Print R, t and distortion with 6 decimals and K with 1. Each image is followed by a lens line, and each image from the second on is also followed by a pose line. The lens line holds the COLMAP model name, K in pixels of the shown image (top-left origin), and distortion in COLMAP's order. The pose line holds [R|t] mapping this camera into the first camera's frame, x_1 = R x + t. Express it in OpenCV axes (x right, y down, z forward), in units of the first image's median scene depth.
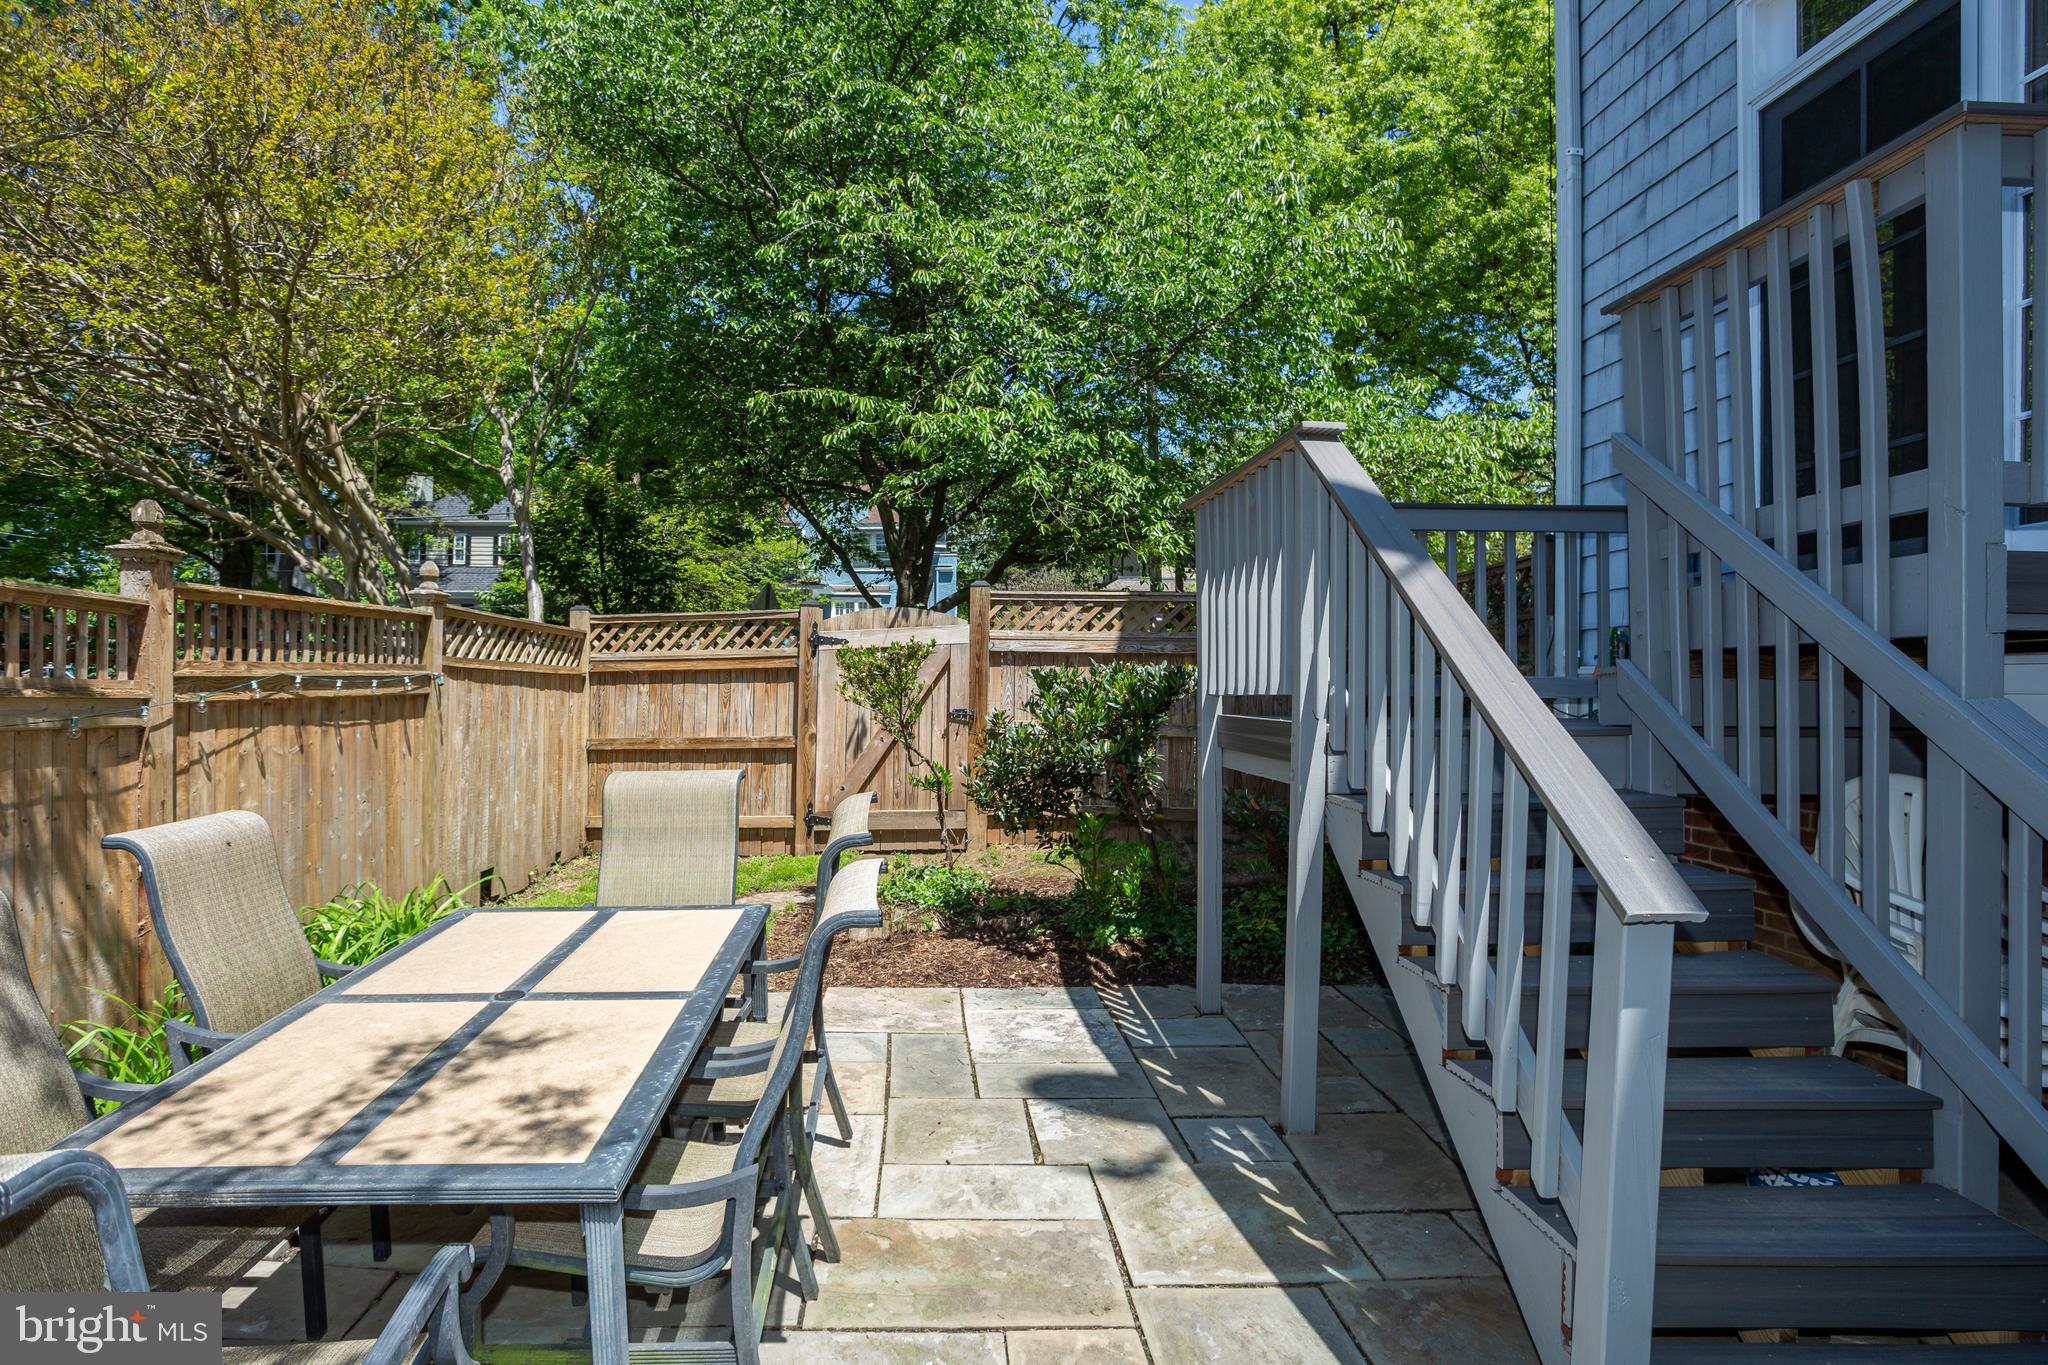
lens RADIAL K [[1050.9, 0, 1019.3], [0, 1050.9, 656.2], [0, 0, 1]] dist [-0.063518, 0.027798]
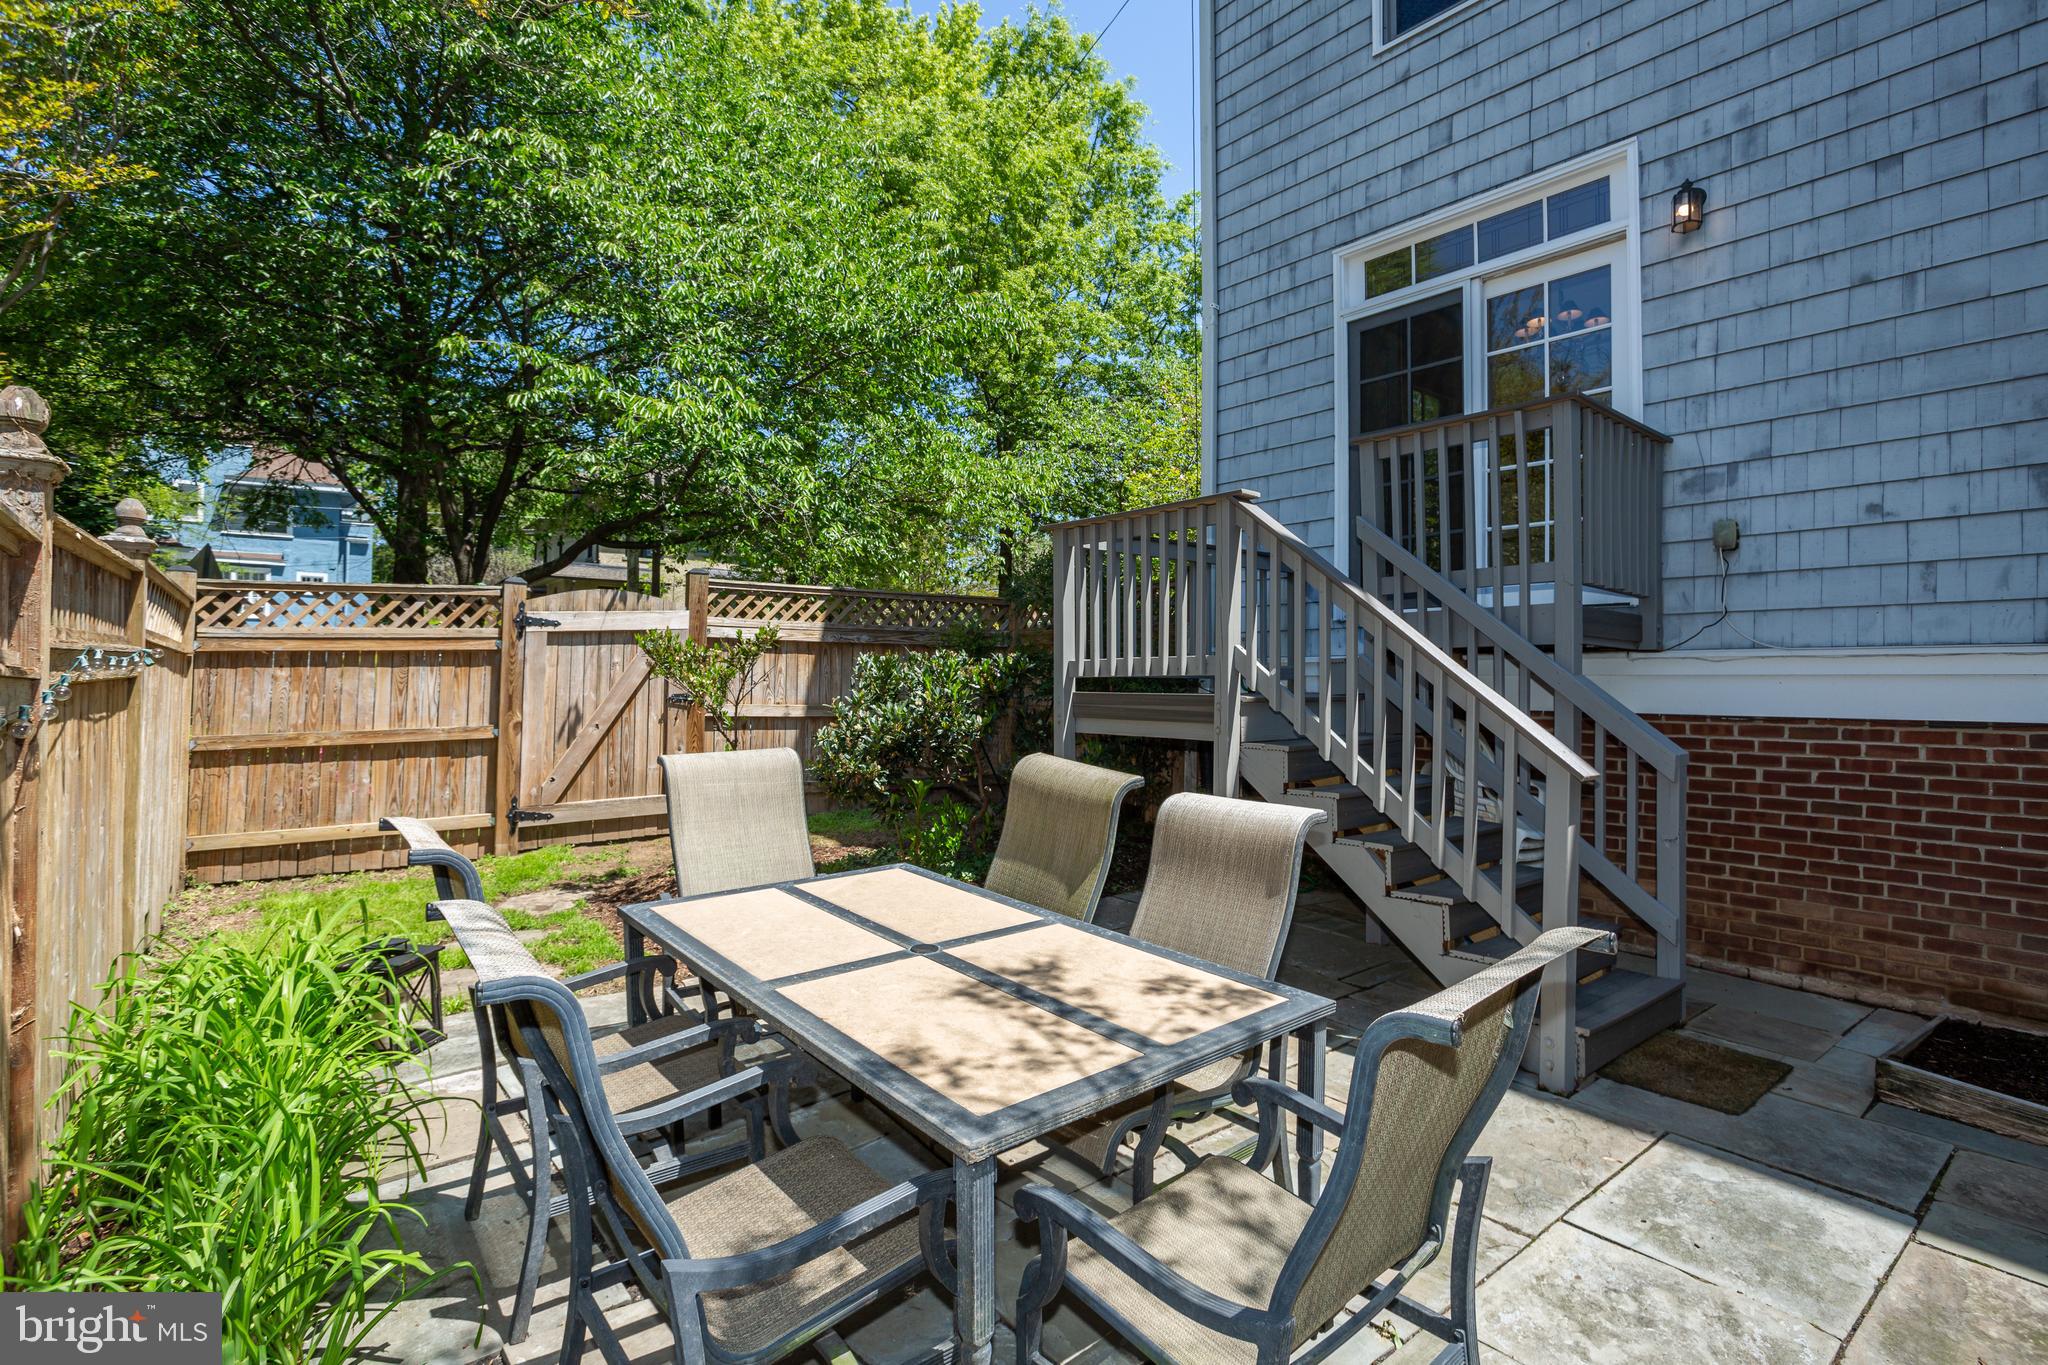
lens RADIAL K [[1000.3, 0, 1028.5], [0, 1000.3, 659.8], [0, 0, 1]] dist [-0.061184, 0.021155]
pose [[0.774043, 0.010553, 0.633045, -0.398526], [-0.017610, 0.999833, 0.004865, 0.006924], [-0.632888, -0.014914, 0.774100, 0.046342]]
